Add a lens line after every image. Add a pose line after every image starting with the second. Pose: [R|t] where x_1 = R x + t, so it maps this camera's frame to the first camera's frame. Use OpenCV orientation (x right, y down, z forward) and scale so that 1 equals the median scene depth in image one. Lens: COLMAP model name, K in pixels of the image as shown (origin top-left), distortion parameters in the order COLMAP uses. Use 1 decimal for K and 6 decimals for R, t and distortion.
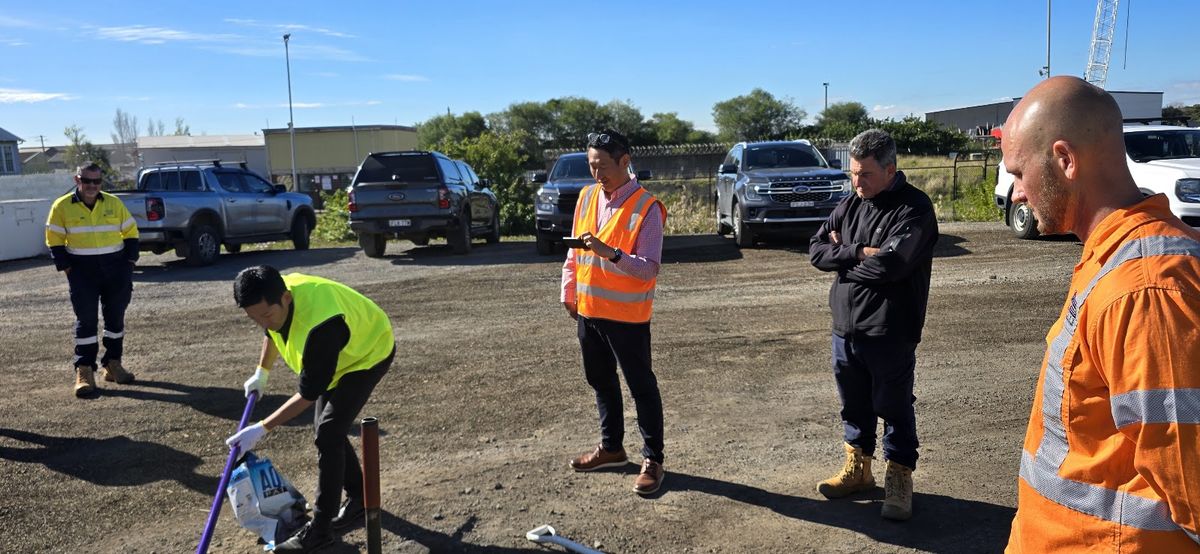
lens RADIAL K [[819.1, 0, 599.9], [0, 819.1, 283.2], [0, 0, 1]] dist [0.054375, -0.039075]
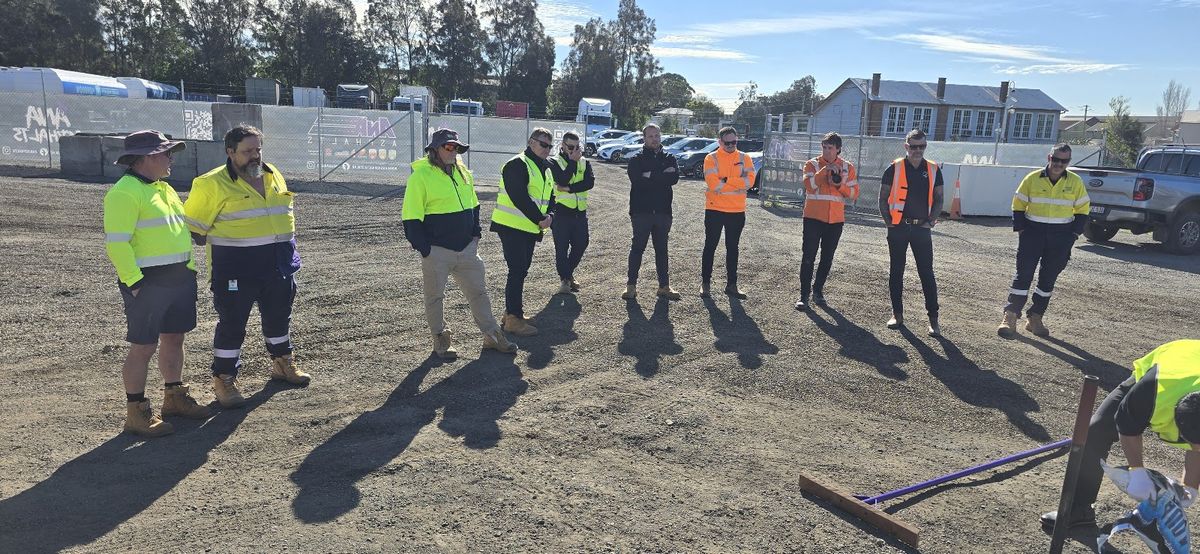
lens RADIAL K [[819.1, 0, 601.7], [0, 819.1, 274.1], [0, 0, 1]] dist [0.054375, -0.039075]
pose [[0.447693, 0.220645, -0.866537, 0.135888], [-0.200108, 0.969222, 0.143406, -0.006358], [0.871509, 0.109200, 0.478066, -0.092924]]
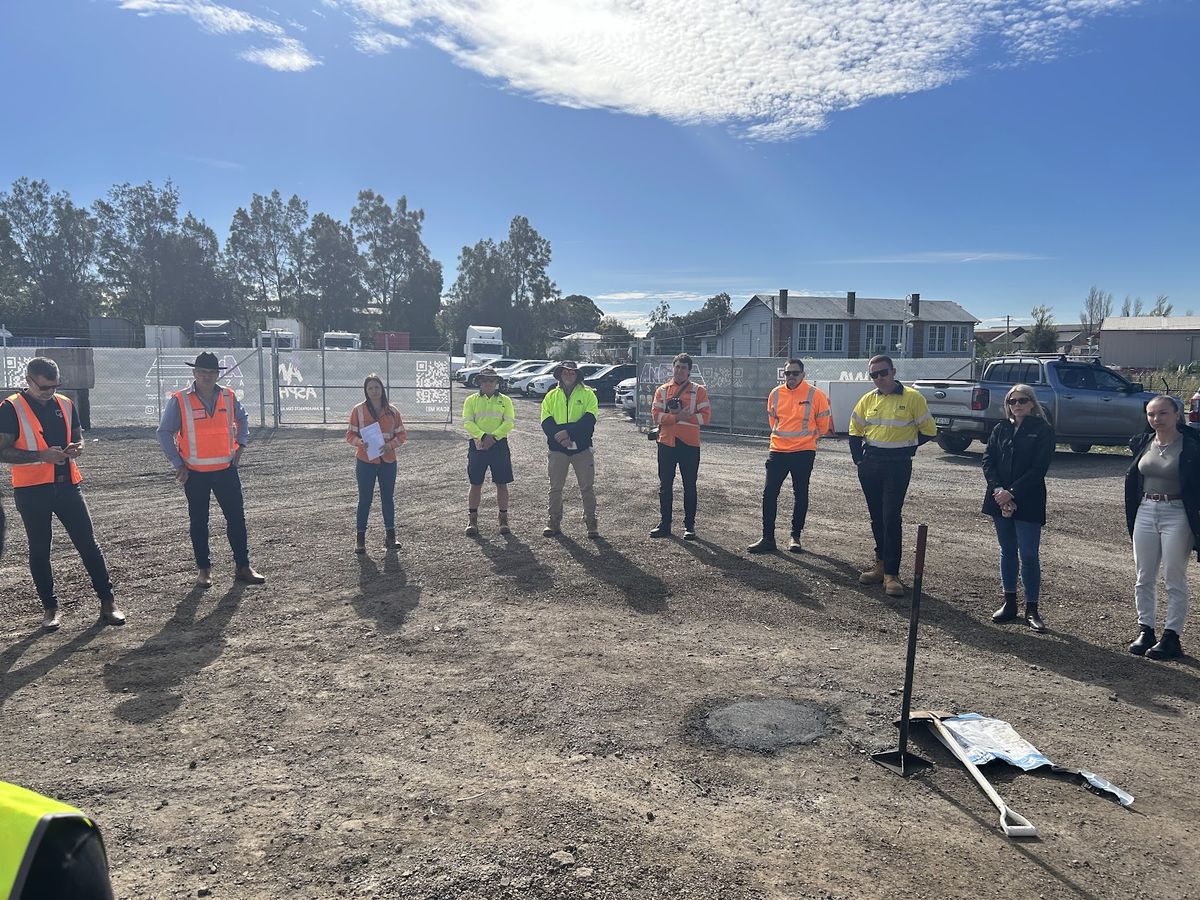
lens RADIAL K [[912.1, 0, 597.1], [0, 912.1, 459.8], [0, 0, 1]] dist [0.038047, -0.048265]
pose [[0.530665, 0.143677, -0.835315, 0.357333], [-0.159884, 0.984803, 0.067818, -0.031439], [0.832365, 0.097565, 0.545572, -0.044953]]
